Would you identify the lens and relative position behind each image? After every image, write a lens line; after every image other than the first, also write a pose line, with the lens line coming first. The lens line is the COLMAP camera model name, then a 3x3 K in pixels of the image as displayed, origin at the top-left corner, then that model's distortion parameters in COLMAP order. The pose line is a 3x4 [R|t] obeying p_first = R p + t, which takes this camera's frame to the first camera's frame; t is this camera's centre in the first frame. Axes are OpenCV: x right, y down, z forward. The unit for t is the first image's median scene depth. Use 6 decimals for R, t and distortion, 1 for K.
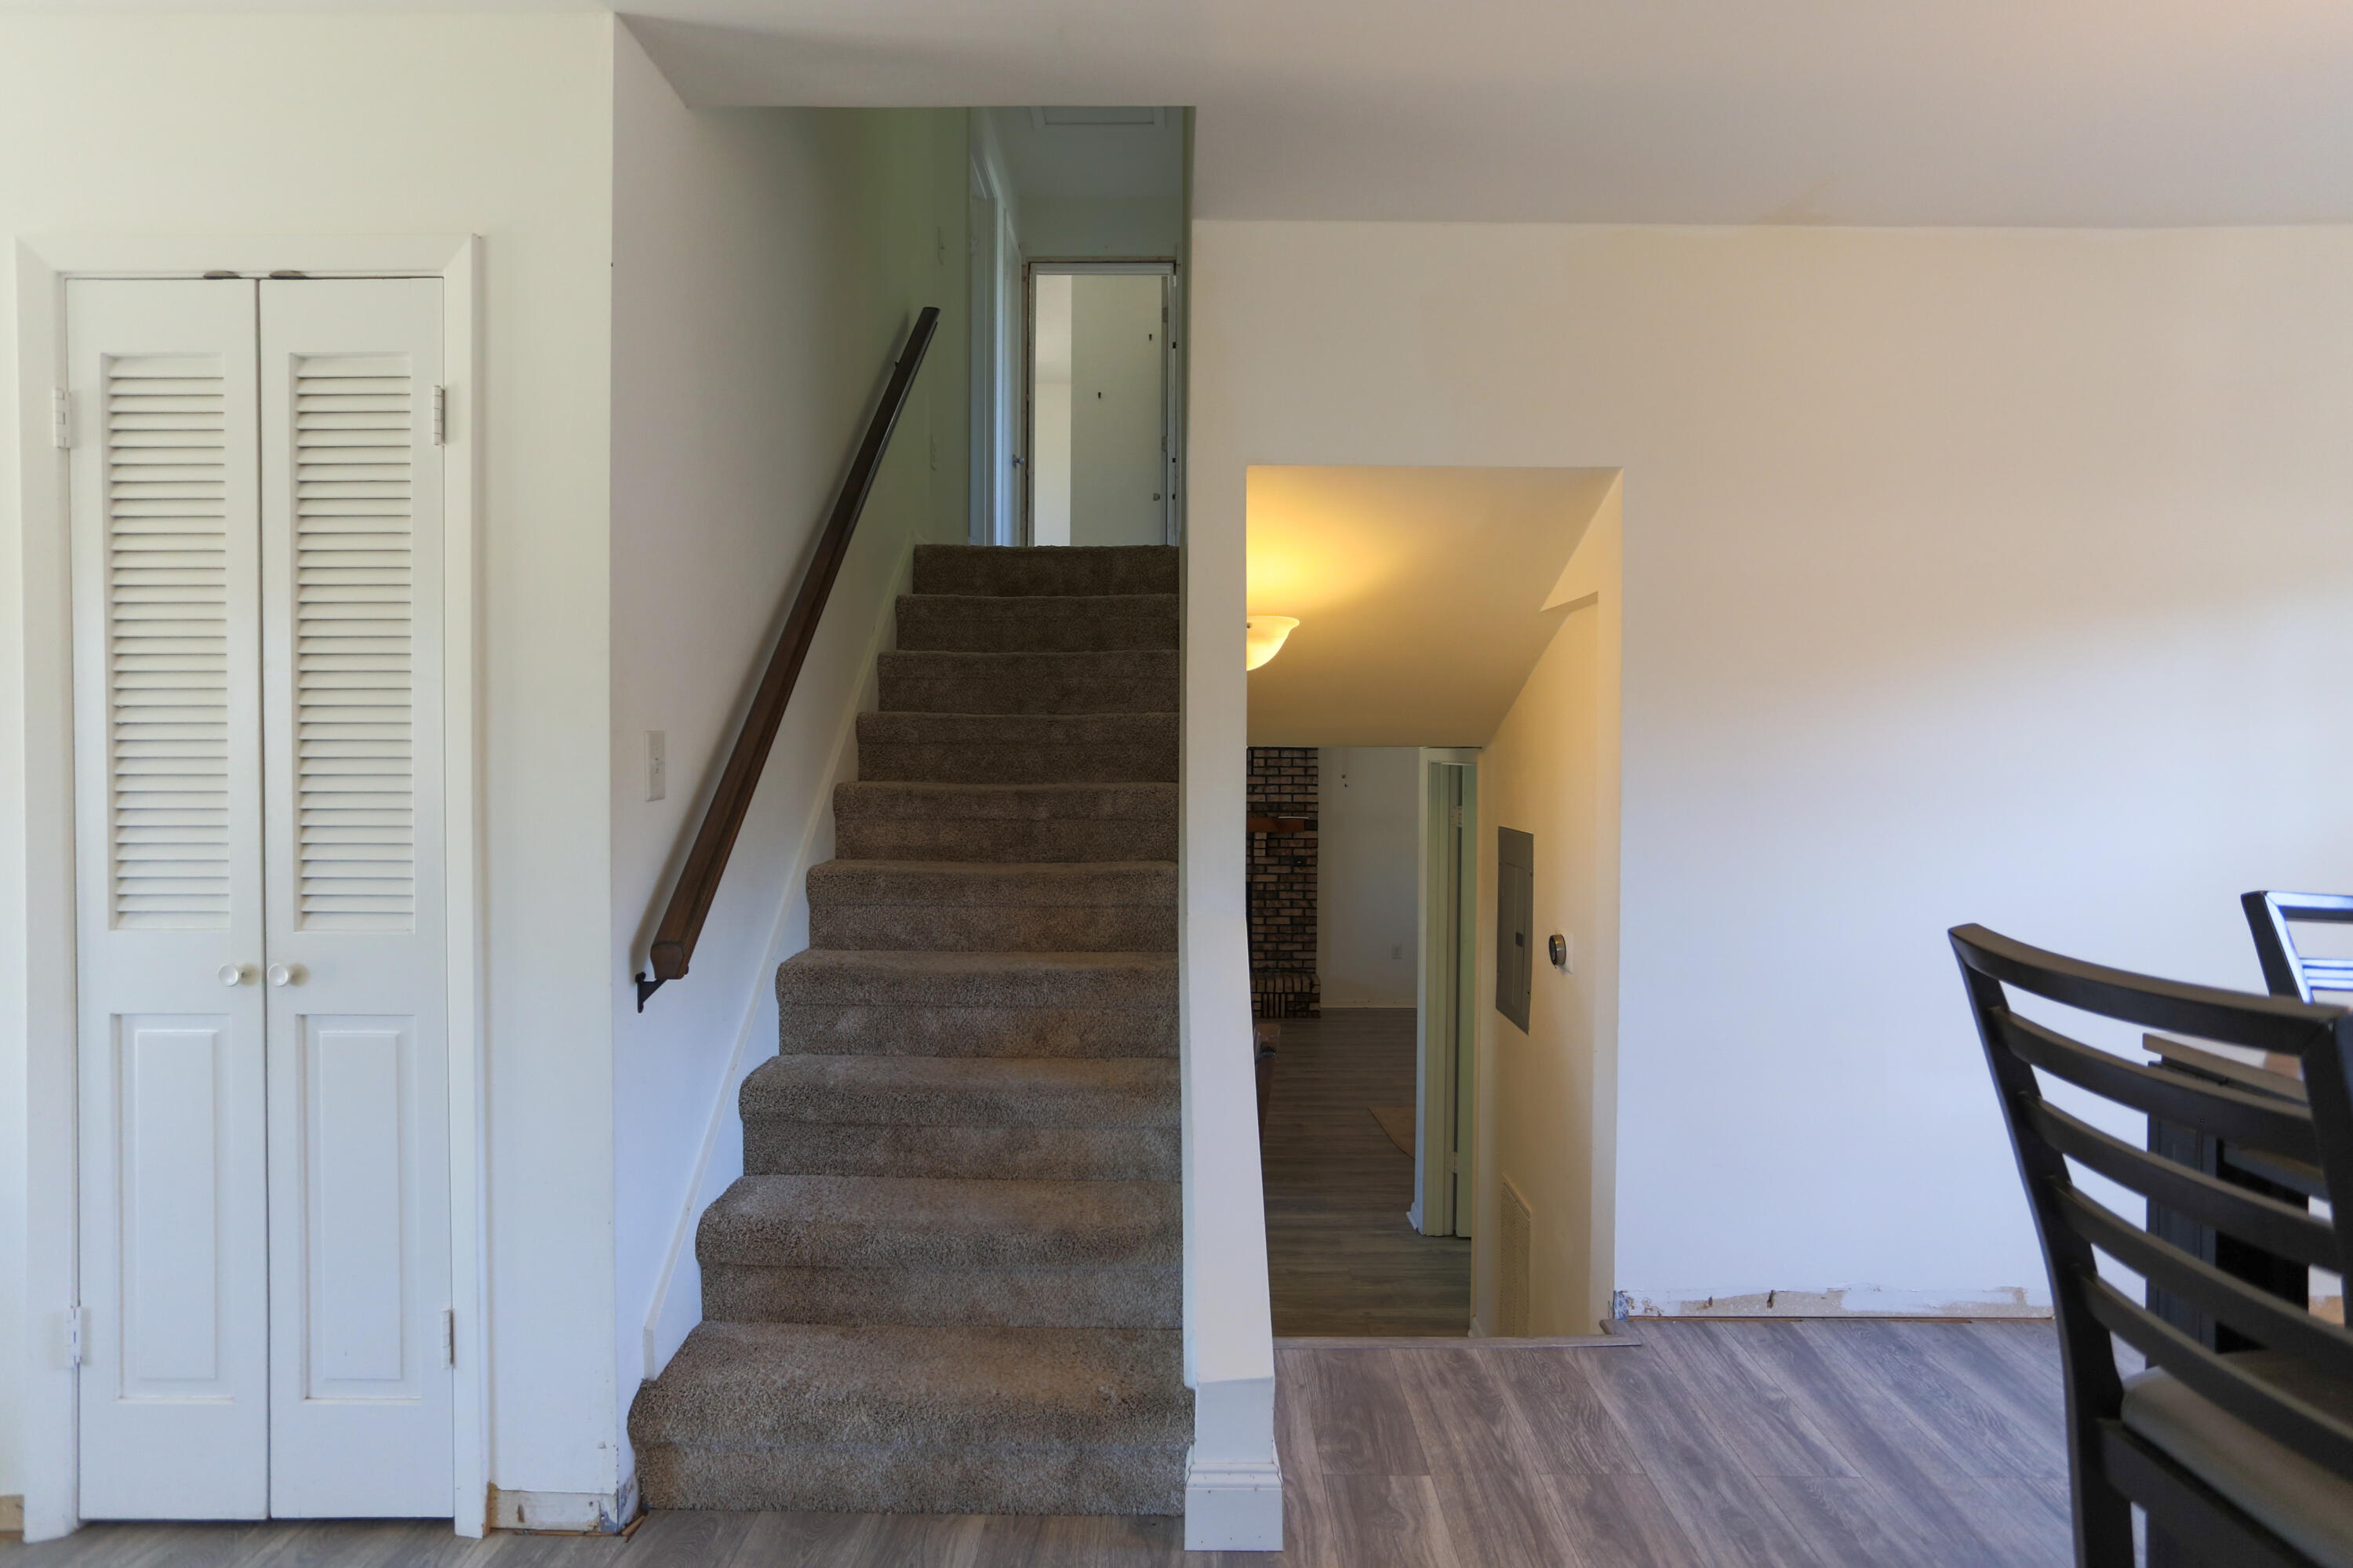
lens RADIAL K [[1230.0, 0, 1181.2], [0, 1230.0, 760.6], [0, 0, 1]] dist [-0.048854, 0.035741]
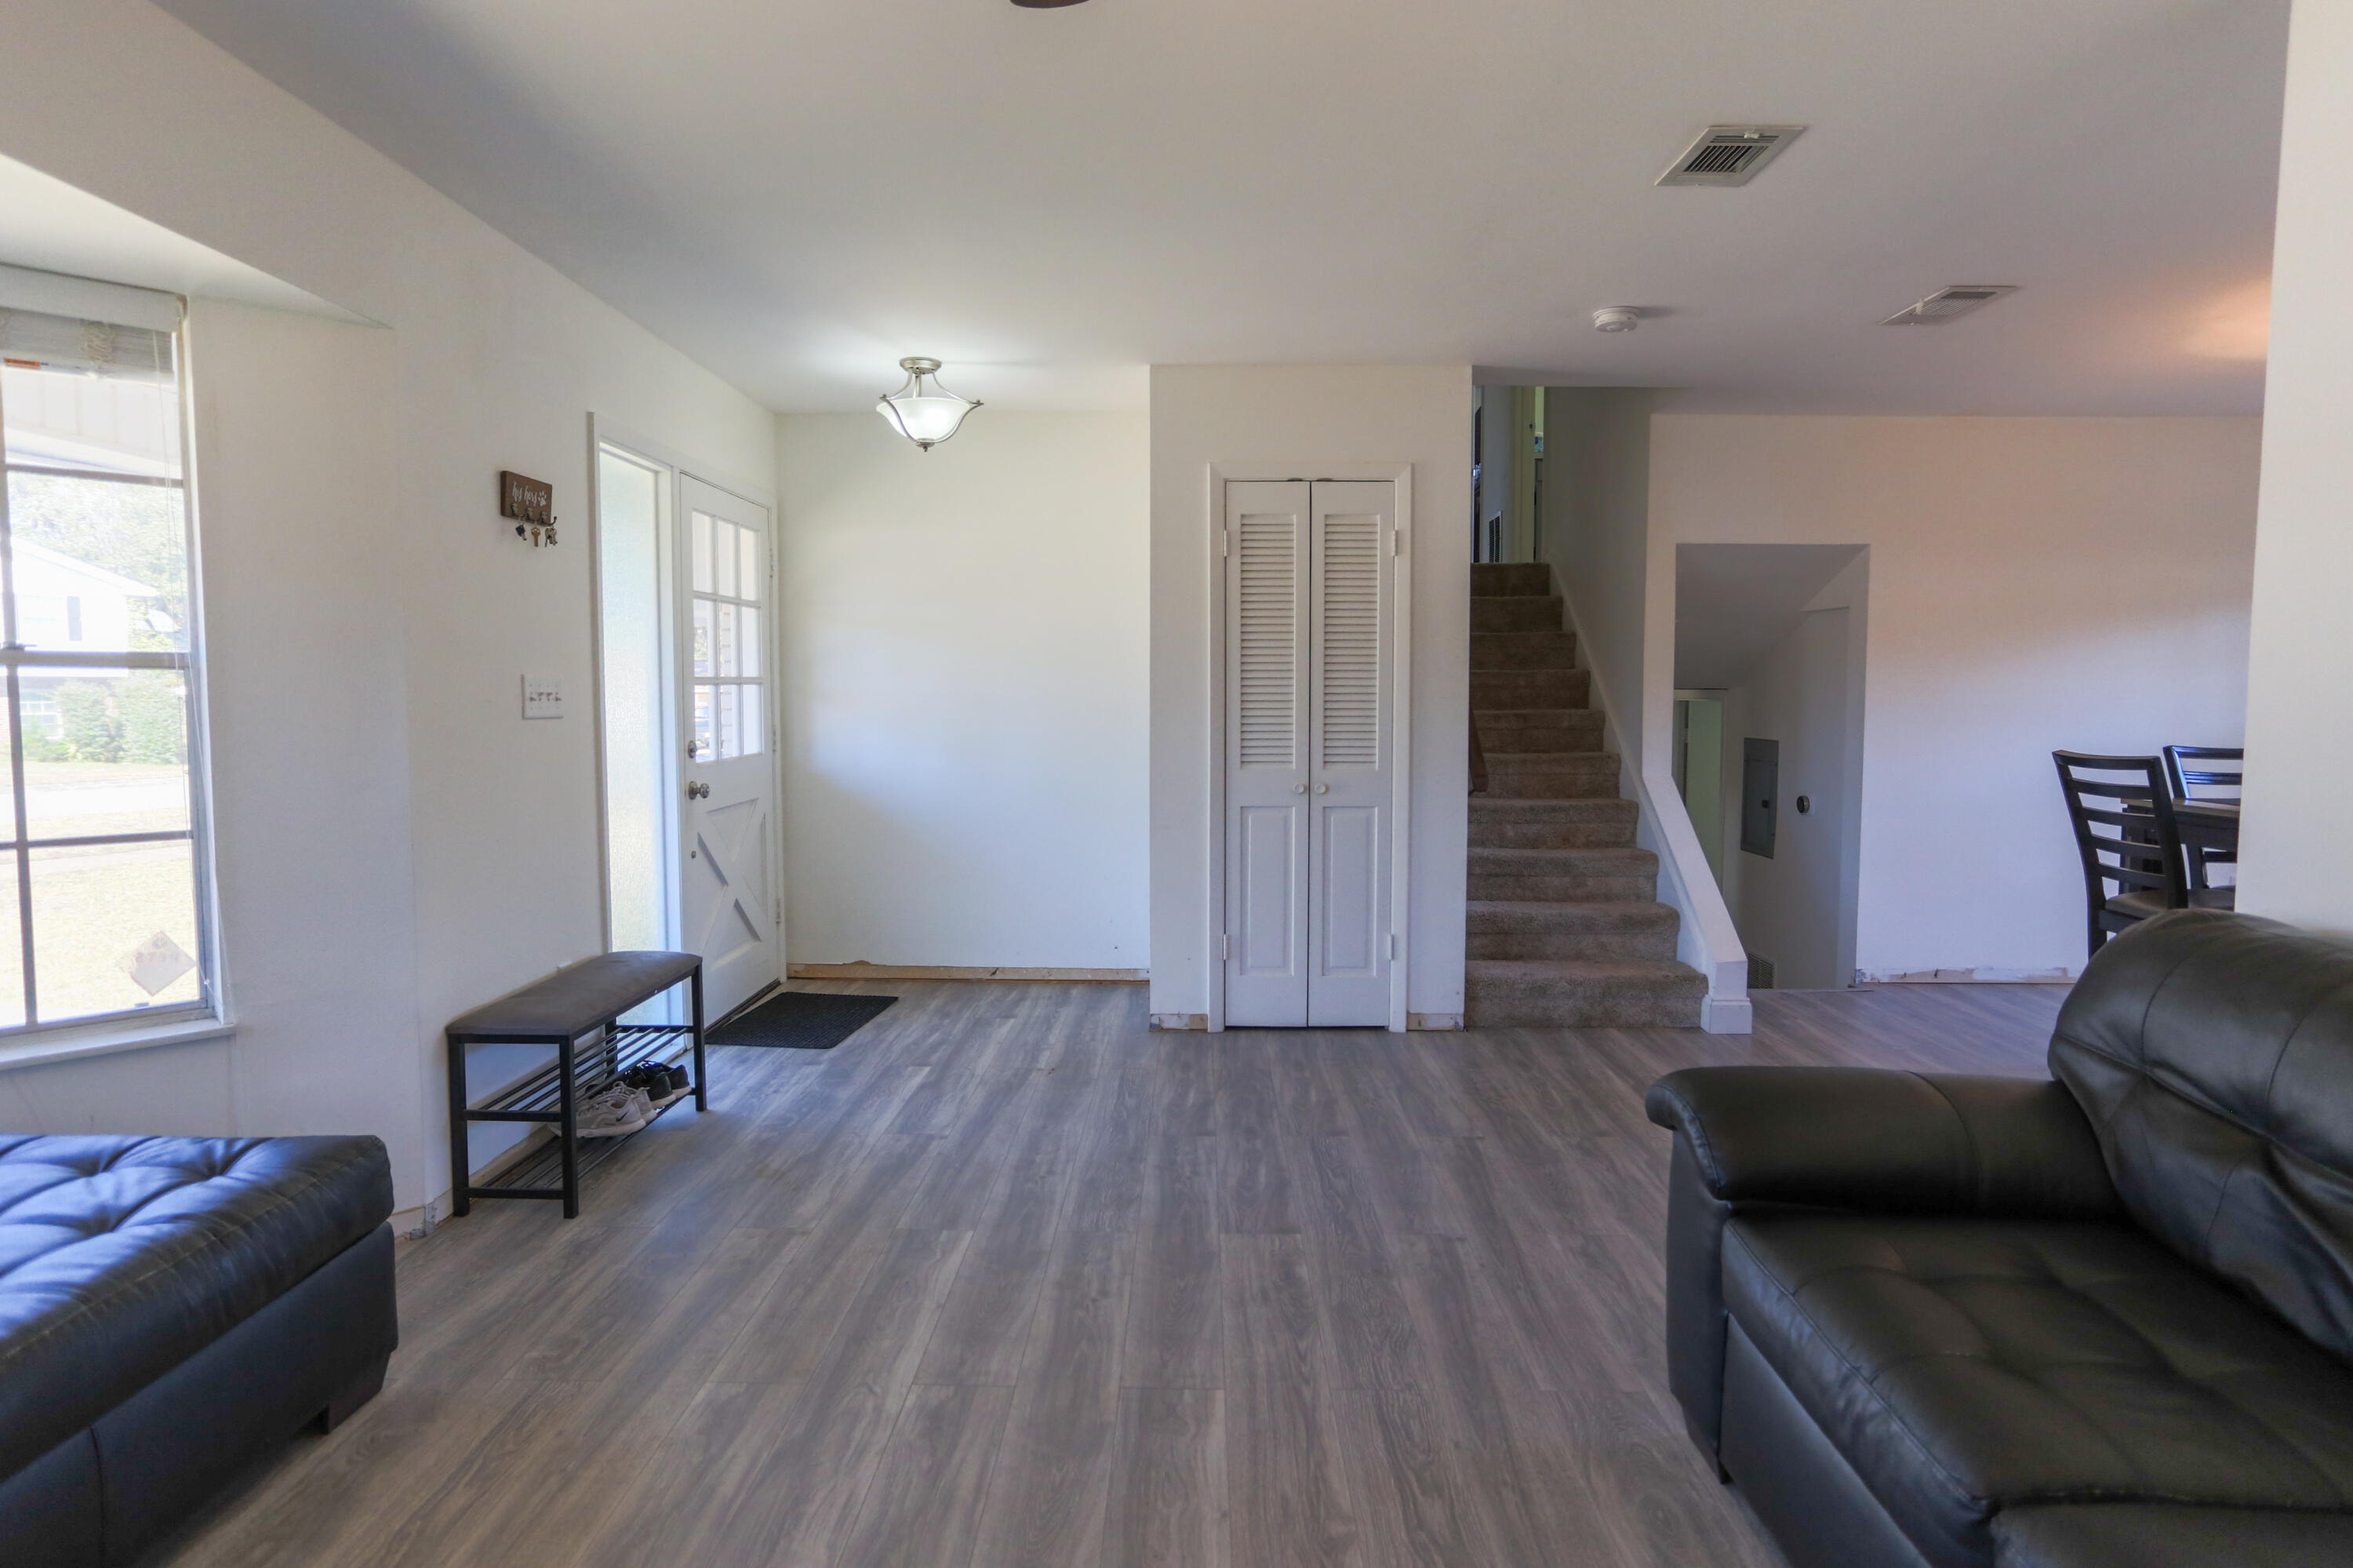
lens RADIAL K [[1262.9, 0, 1206.2], [0, 1262.9, 756.8], [0, 0, 1]] dist [-0.030473, 0.040343]
pose [[0.999944, -0.000370, 0.010541, -0.949711], [-0.000086, 0.999063, 0.043272, 0.013583], [-0.010547, -0.043271, 0.999008, -1.324363]]
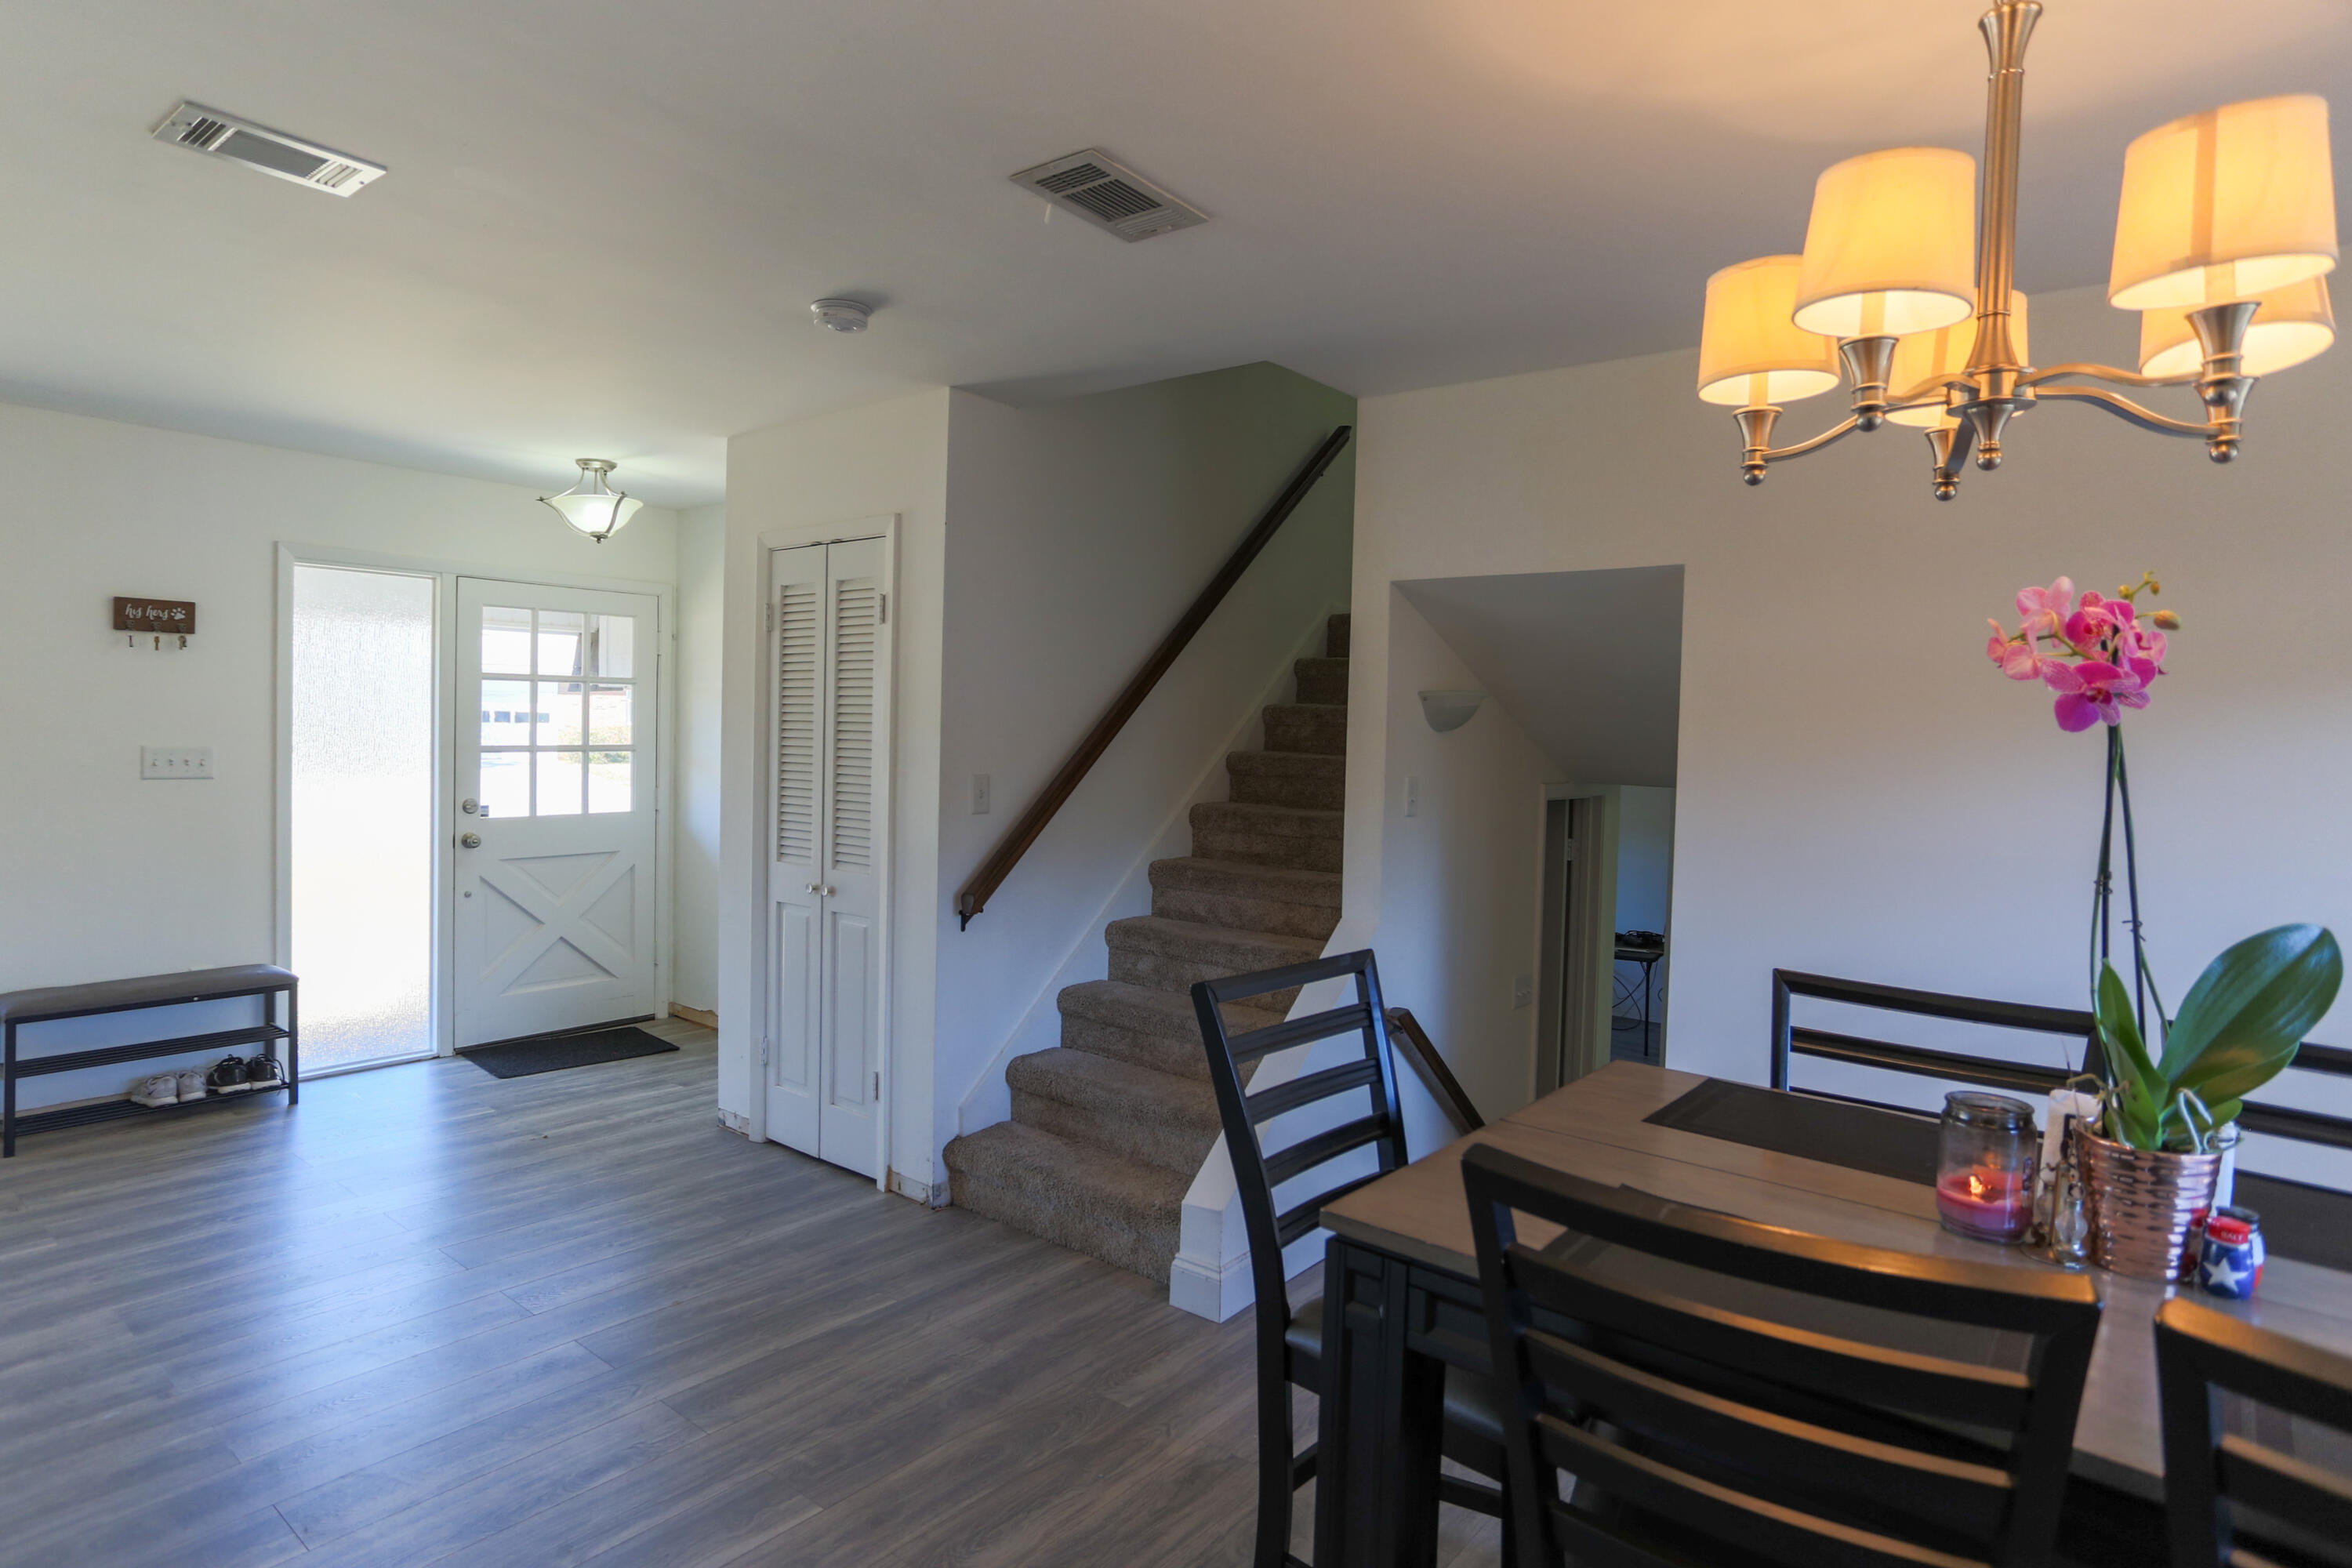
lens RADIAL K [[1307.8, 0, 1124.3], [0, 1307.8, 765.4], [0, 0, 1]] dist [-0.001679, 0.031129]
pose [[0.766266, 0.034944, -0.641573, 0.986641], [-0.028126, 0.999387, 0.020841, -0.086072], [0.641908, 0.002074, 0.766779, -0.337105]]
